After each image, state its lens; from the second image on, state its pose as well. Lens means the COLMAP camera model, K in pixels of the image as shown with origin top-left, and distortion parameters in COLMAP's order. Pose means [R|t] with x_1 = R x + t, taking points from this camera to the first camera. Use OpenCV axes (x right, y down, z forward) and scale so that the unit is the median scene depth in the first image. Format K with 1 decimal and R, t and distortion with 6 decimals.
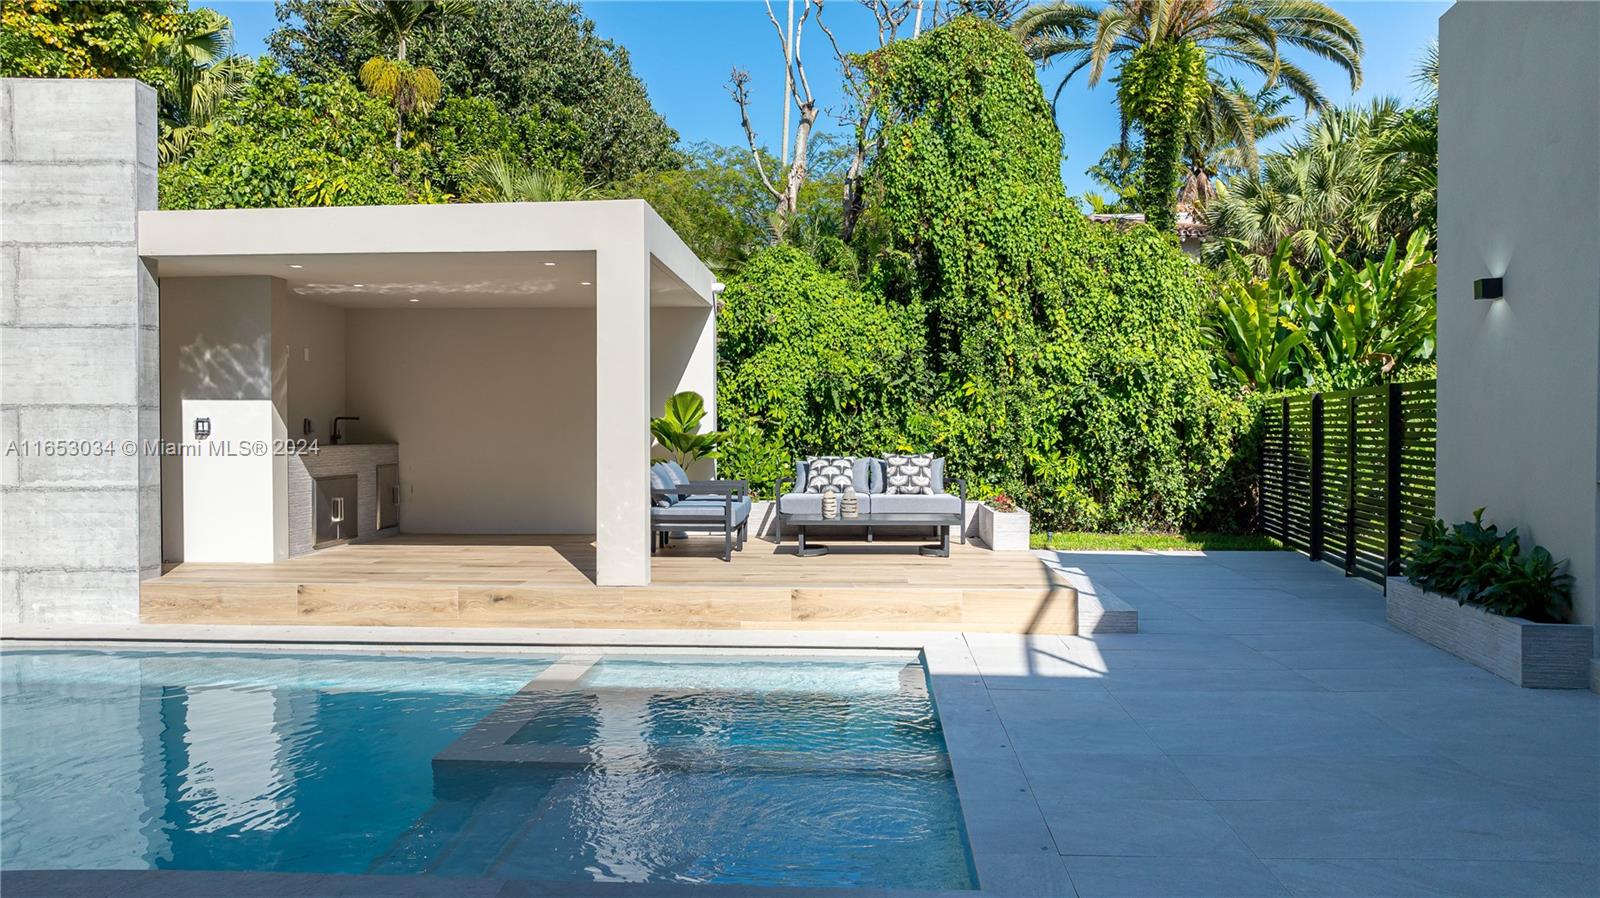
lens RADIAL K [[1113.8, 0, 800.0], [0, 1113.8, 449.0], [0, 0, 1]] dist [-0.008336, 0.000595]
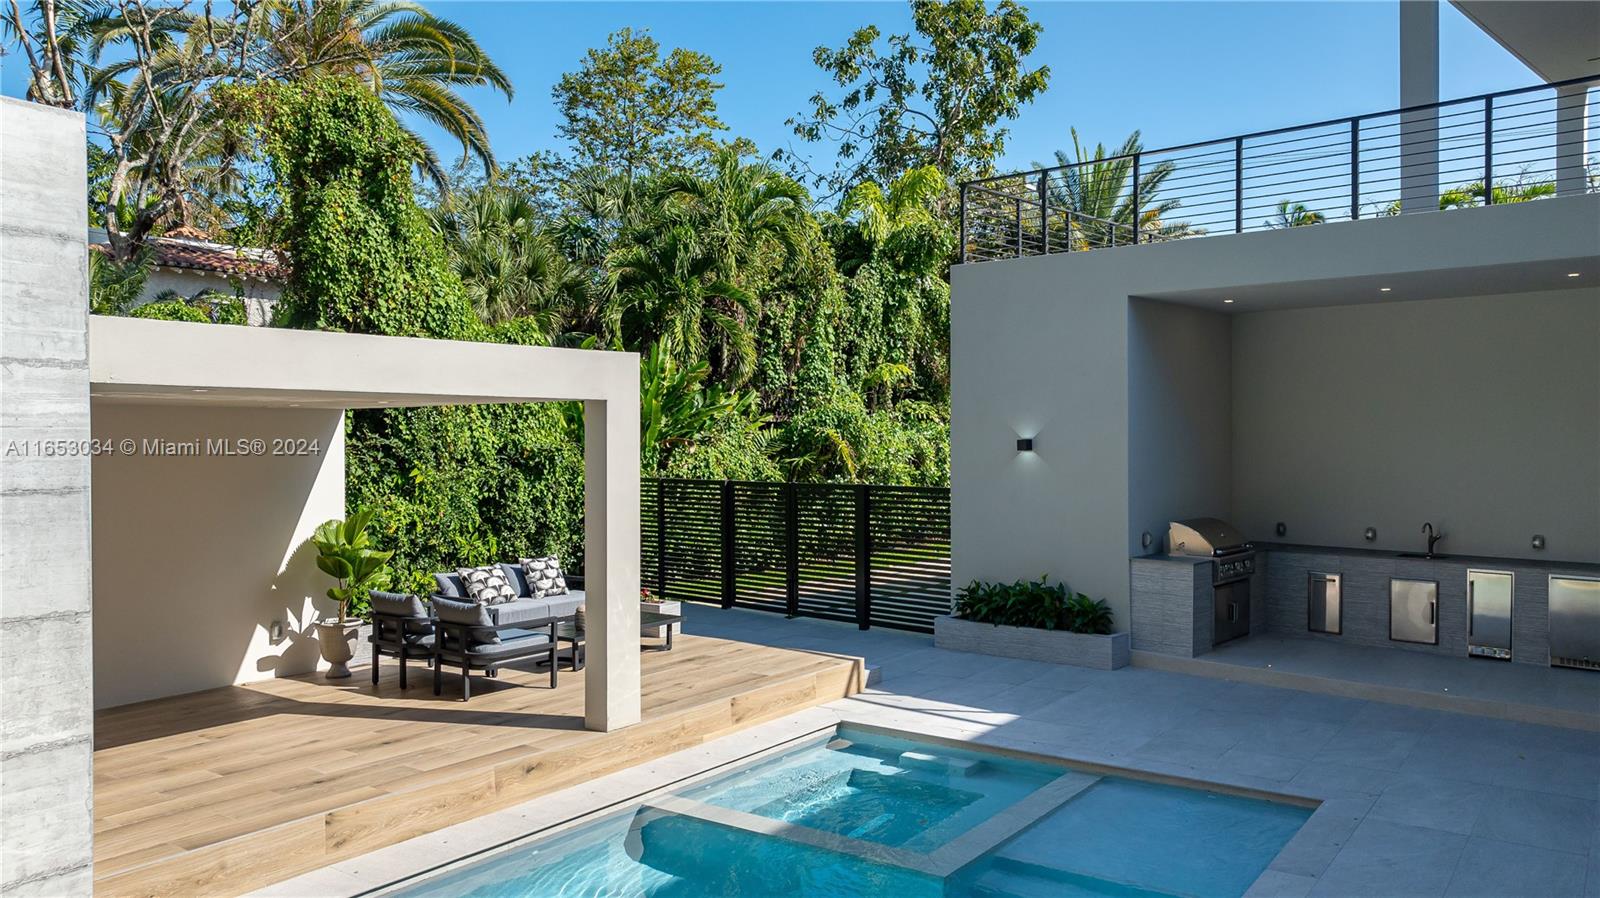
lens RADIAL K [[1165.0, 0, 829.8], [0, 1165.0, 450.4], [0, 0, 1]] dist [-0.034852, 0.062290]
pose [[0.528094, -0.010687, 0.849119, -0.947012], [0.020004, 0.999800, 0.000142, -0.125329], [-0.848950, 0.016911, 0.528202, 0.265452]]
